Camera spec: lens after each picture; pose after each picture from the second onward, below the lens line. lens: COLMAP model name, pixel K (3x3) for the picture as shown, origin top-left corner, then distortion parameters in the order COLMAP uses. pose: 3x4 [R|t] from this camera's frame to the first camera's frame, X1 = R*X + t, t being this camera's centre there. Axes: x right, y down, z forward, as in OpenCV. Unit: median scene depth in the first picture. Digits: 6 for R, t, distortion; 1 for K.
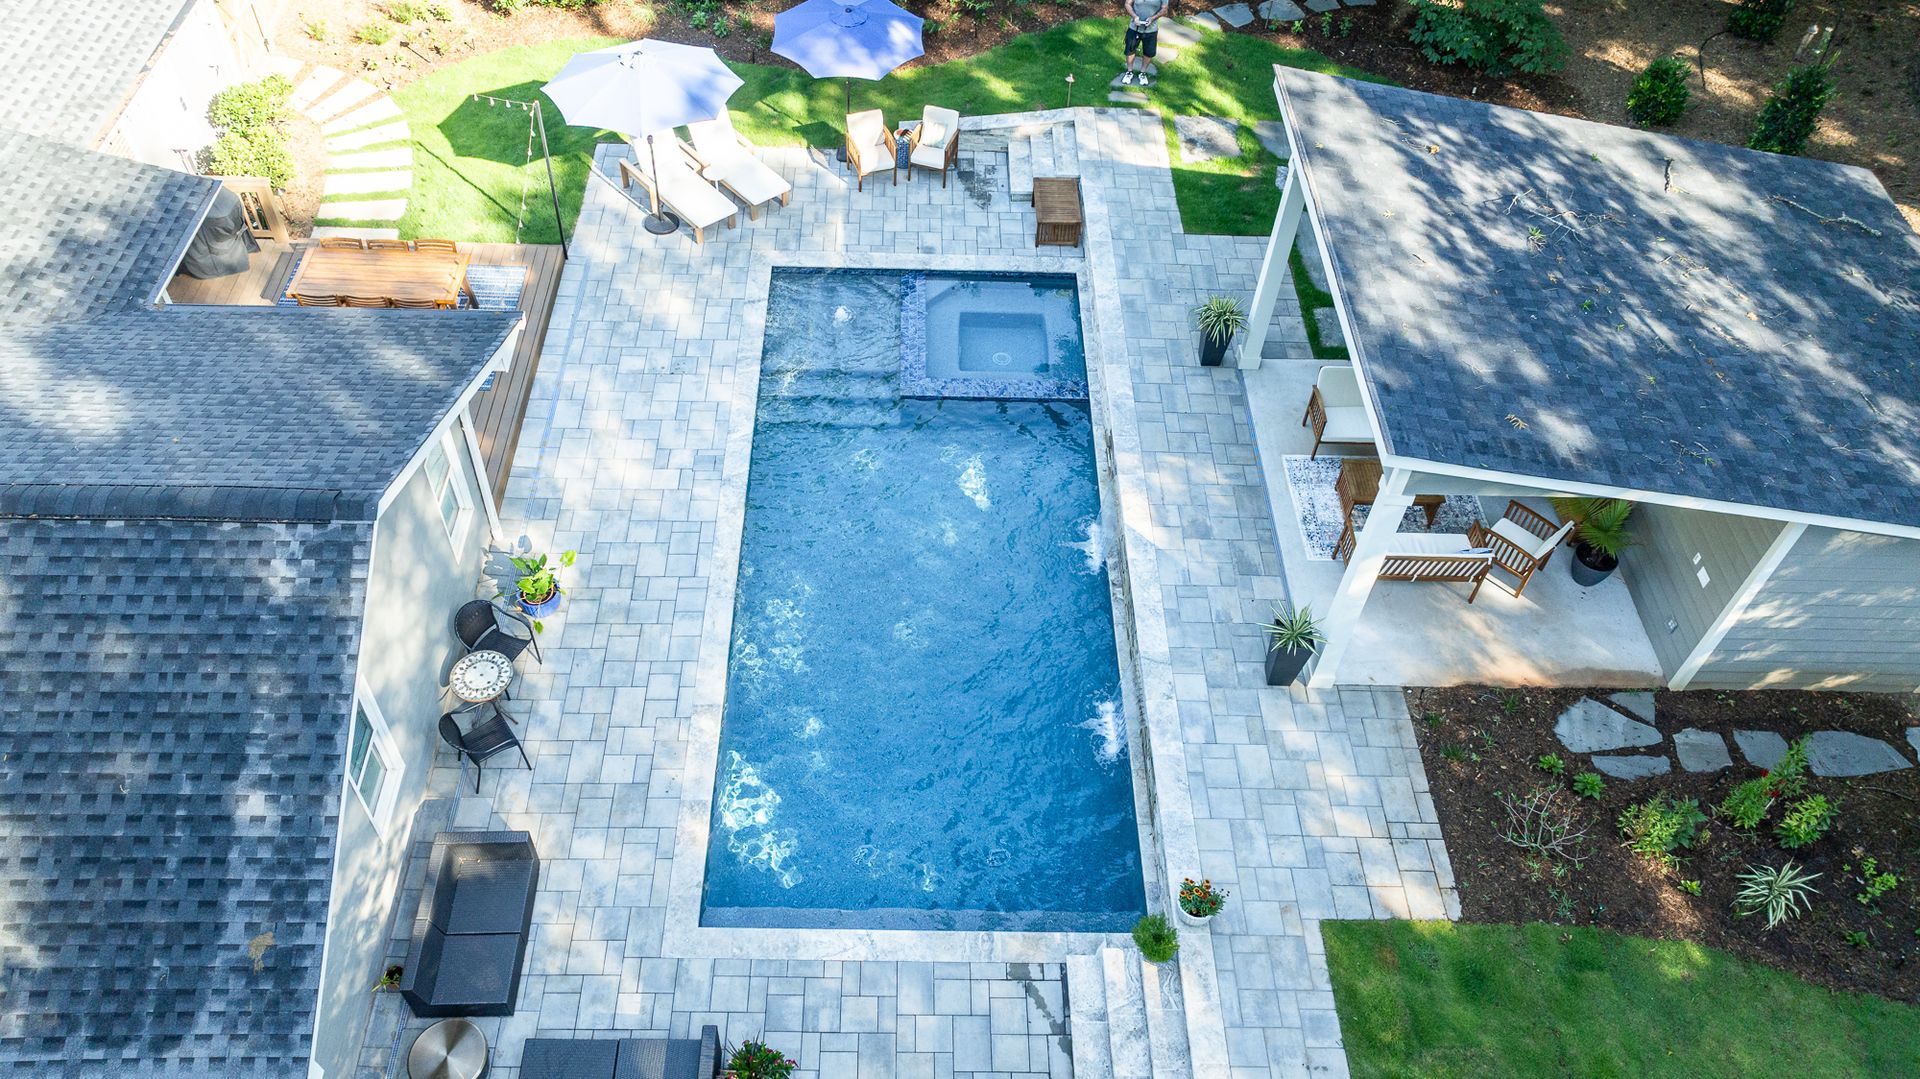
lens RADIAL K [[1399.0, 0, 909.8], [0, 1399.0, 583.0], [0, 0, 1]] dist [0.015438, -0.006824]
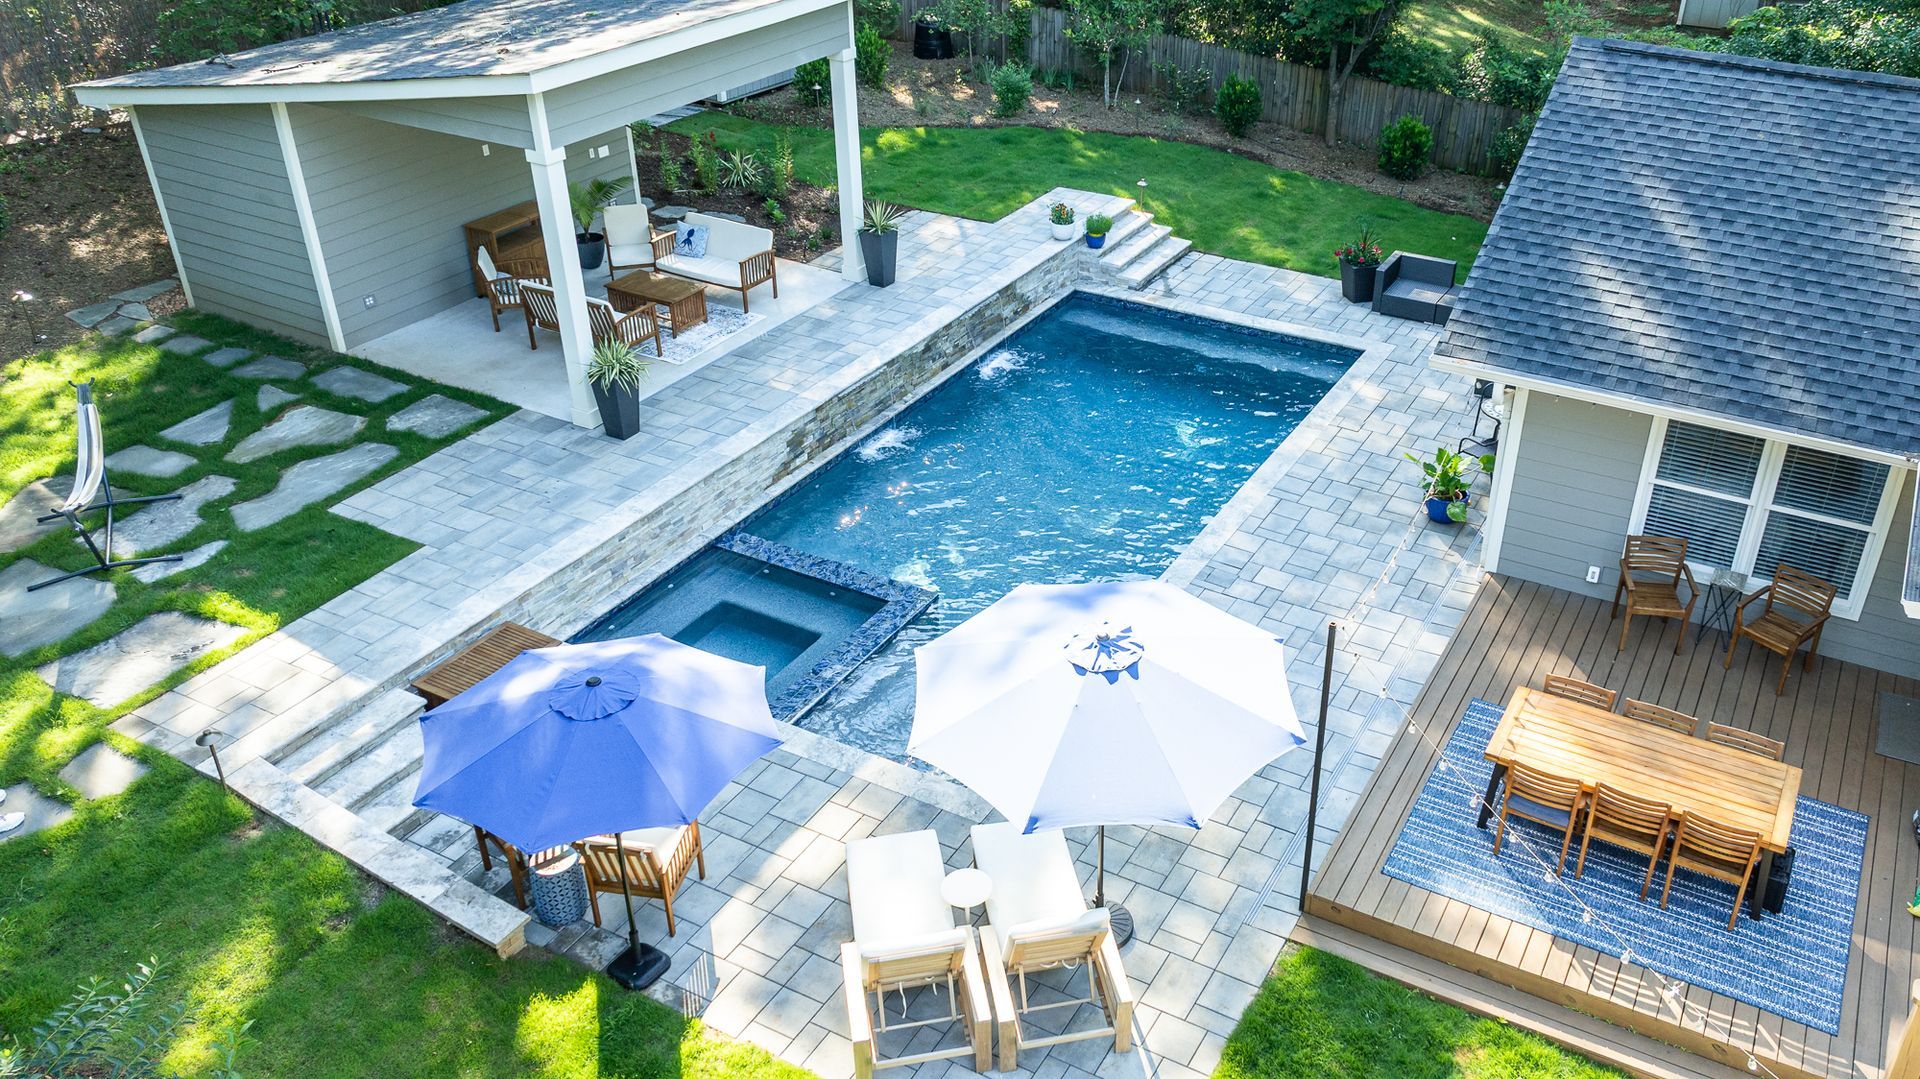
lens RADIAL K [[1518.8, 0, 1123.7], [0, 1518.8, 519.7], [0, 0, 1]] dist [0.019764, -0.032196]
pose [[-0.897315, -0.260300, 0.356469, -0.481087], [0.311274, 0.199411, 0.929163, -1.110661], [-0.312945, 0.944711, -0.097910, 1.294388]]
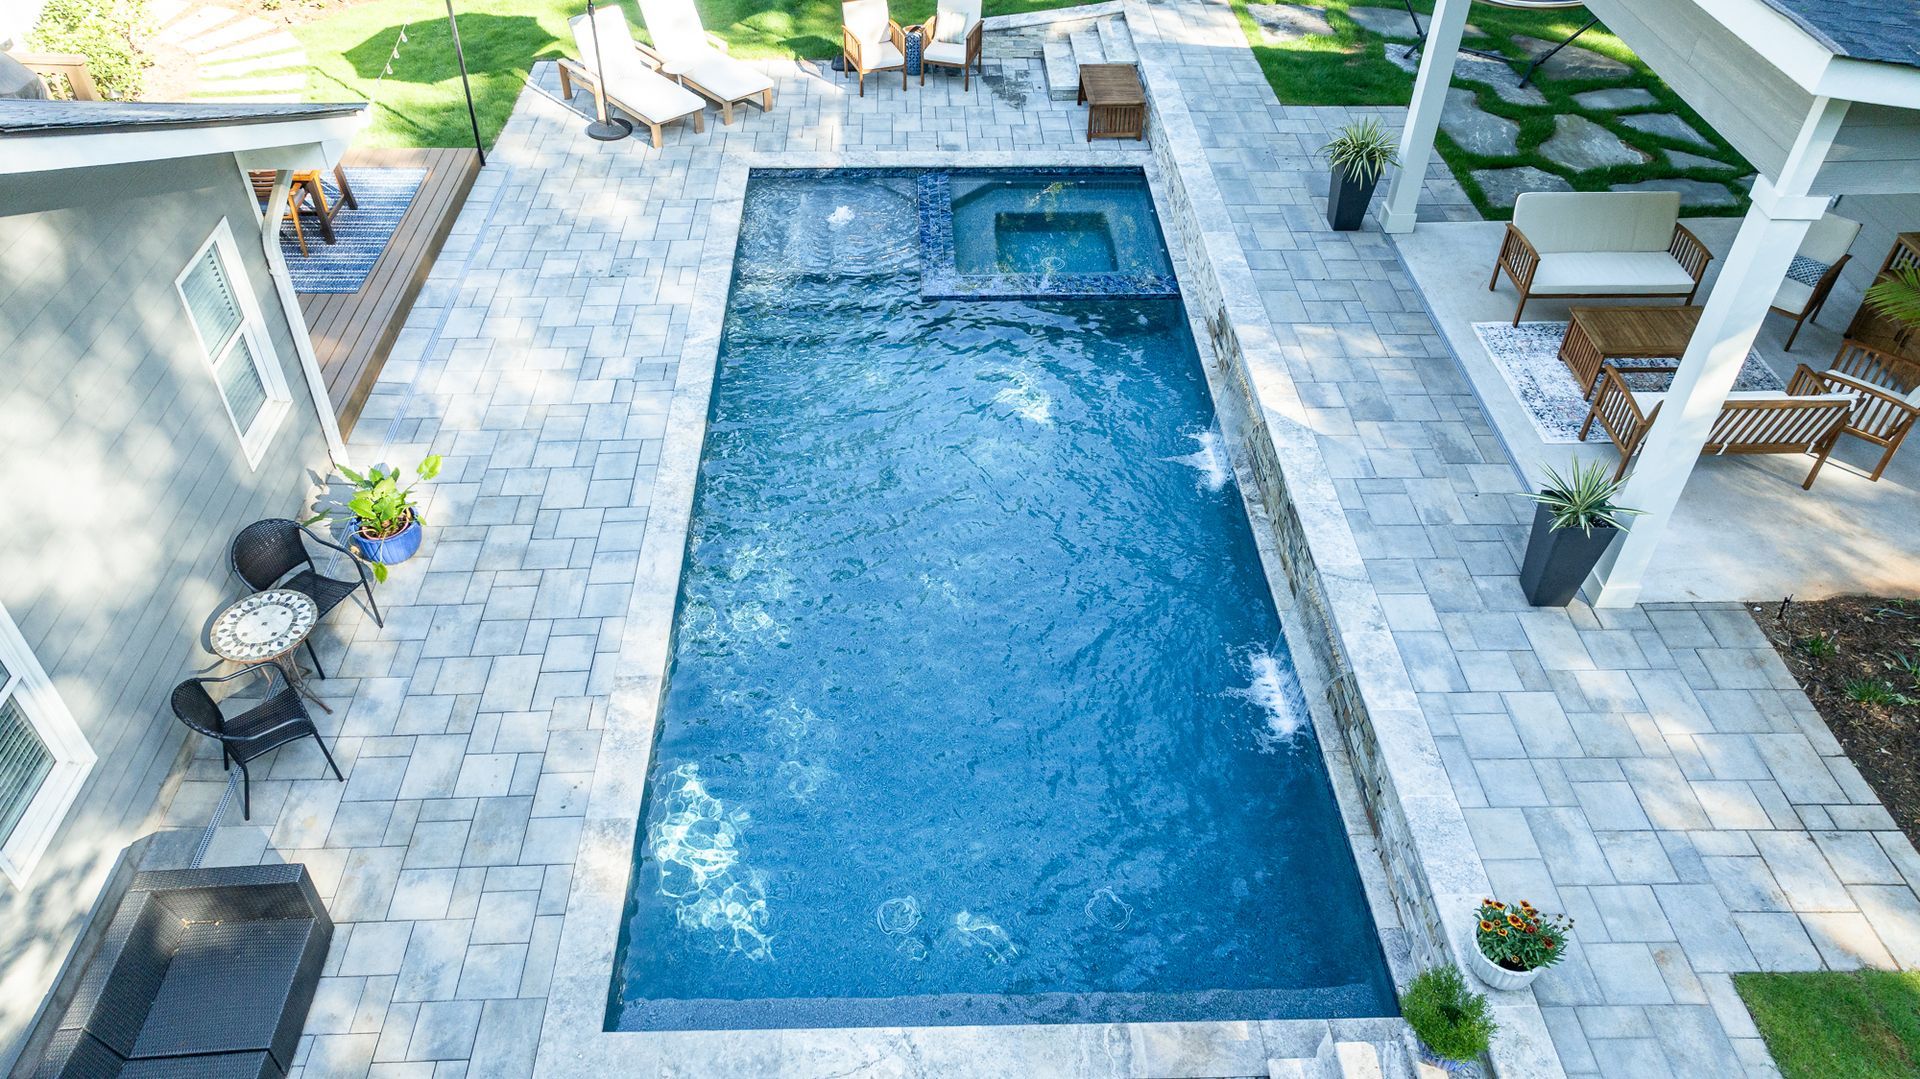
lens RADIAL K [[1342.1, 0, 930.9], [0, 1342.1, 541.0], [0, 0, 1]] dist [0.003162, 0.018256]
pose [[0.999471, -0.030349, 0.011662, -0.018557], [0.031773, 0.987800, -0.152453, 0.129551], [-0.006893, 0.152743, 0.988242, 0.411480]]
